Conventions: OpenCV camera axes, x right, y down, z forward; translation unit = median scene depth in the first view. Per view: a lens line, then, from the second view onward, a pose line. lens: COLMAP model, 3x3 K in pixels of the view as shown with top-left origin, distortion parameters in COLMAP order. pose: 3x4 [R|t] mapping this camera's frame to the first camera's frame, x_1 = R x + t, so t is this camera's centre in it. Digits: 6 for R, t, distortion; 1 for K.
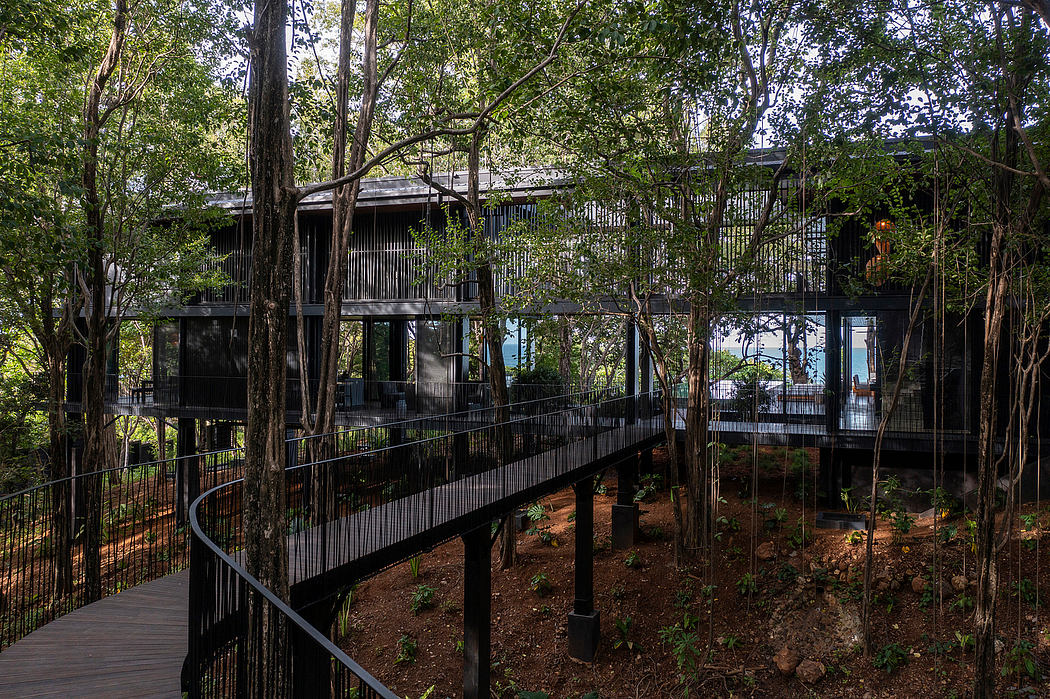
lens RADIAL K [[868.4, 0, 522.6], [0, 868.4, 340.3], [0, 0, 1]] dist [0.011812, 0.004460]
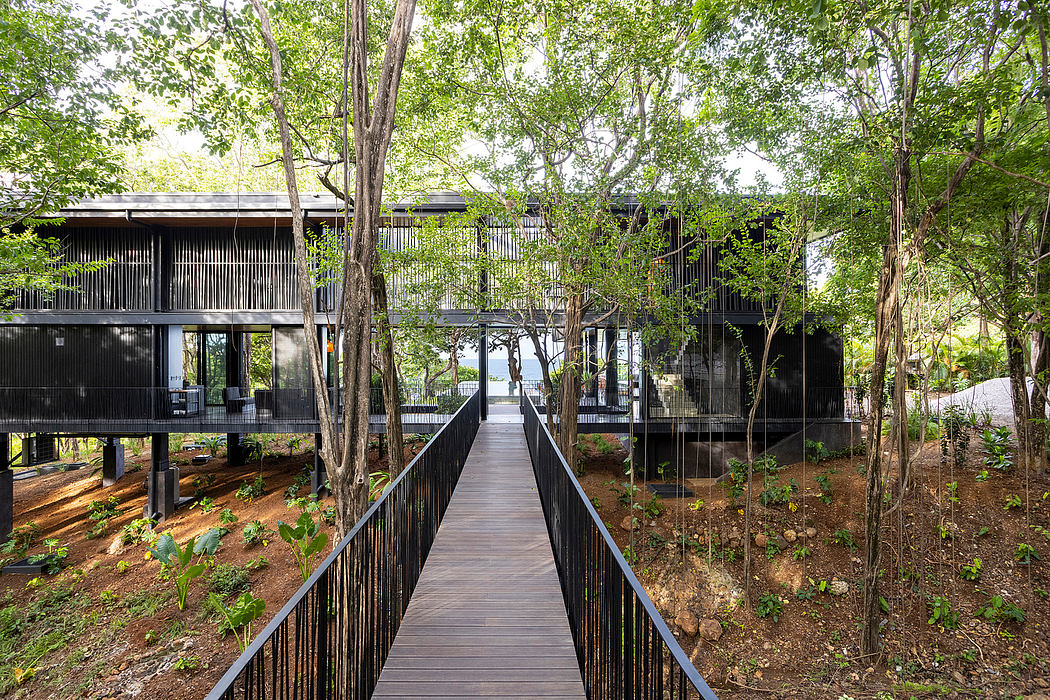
lens RADIAL K [[611.9, 0, 525.0], [0, 611.9, 350.0], [0, 0, 1]] dist [-0.001272, -0.000346]
pose [[0.922028, 0.002461, 0.387115, -0.240397], [0.000106, 0.999978, -0.006609, 0.014608], [-0.387123, 0.006134, 0.922008, 0.382641]]
